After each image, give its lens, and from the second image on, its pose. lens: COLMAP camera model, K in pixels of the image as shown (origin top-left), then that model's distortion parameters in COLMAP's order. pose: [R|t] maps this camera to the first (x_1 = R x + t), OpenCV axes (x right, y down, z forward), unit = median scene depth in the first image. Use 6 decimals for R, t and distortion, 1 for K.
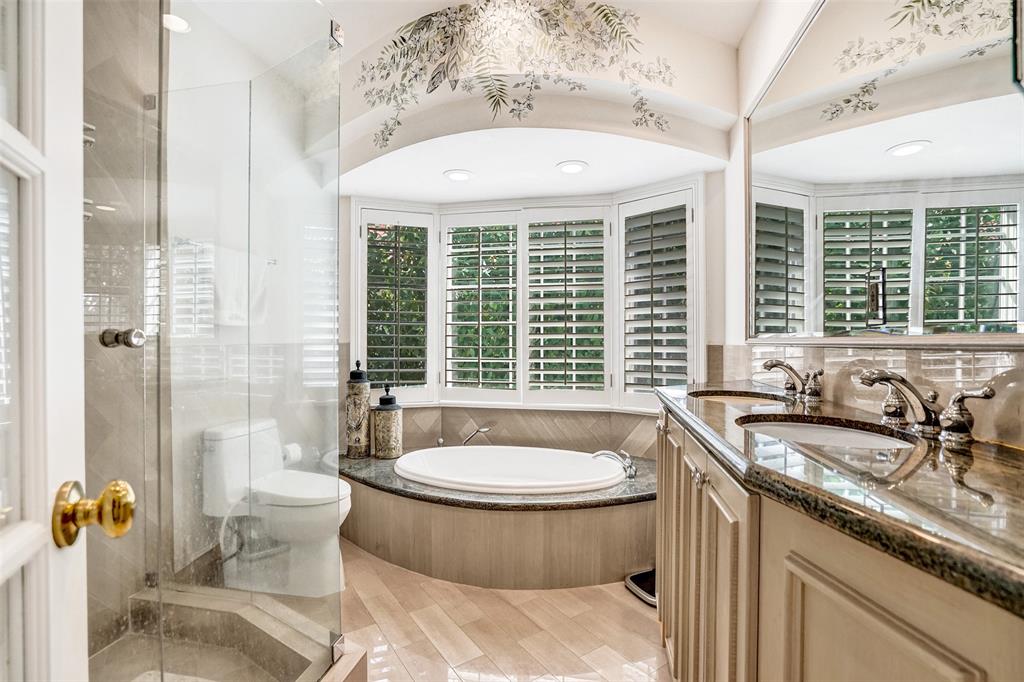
lens RADIAL K [[471.5, 0, 512.6], [0, 471.5, 344.8], [0, 0, 1]] dist [-0.041043, 0.011468]
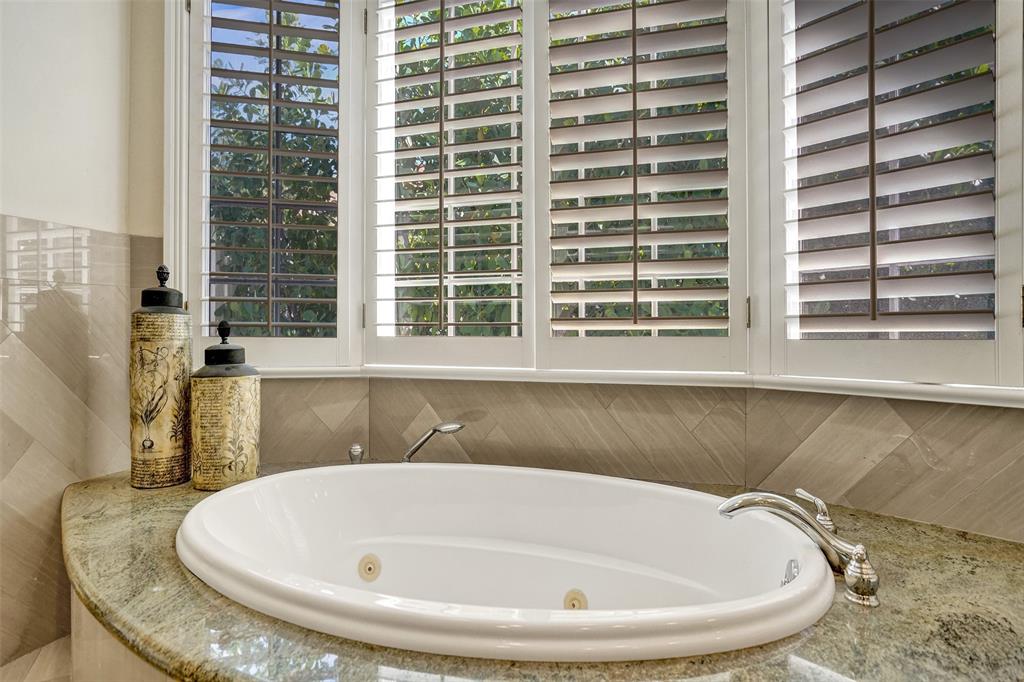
lens RADIAL K [[563.4, 0, 513.8], [0, 563.4, 336.8], [0, 0, 1]] dist [0.019357, 0.000072]
pose [[0.993510, -0.001639, -0.113730, 0.060692], [0.000731, 0.999968, -0.008020, 0.098573], [0.113740, 0.007885, 0.993479, 0.471970]]
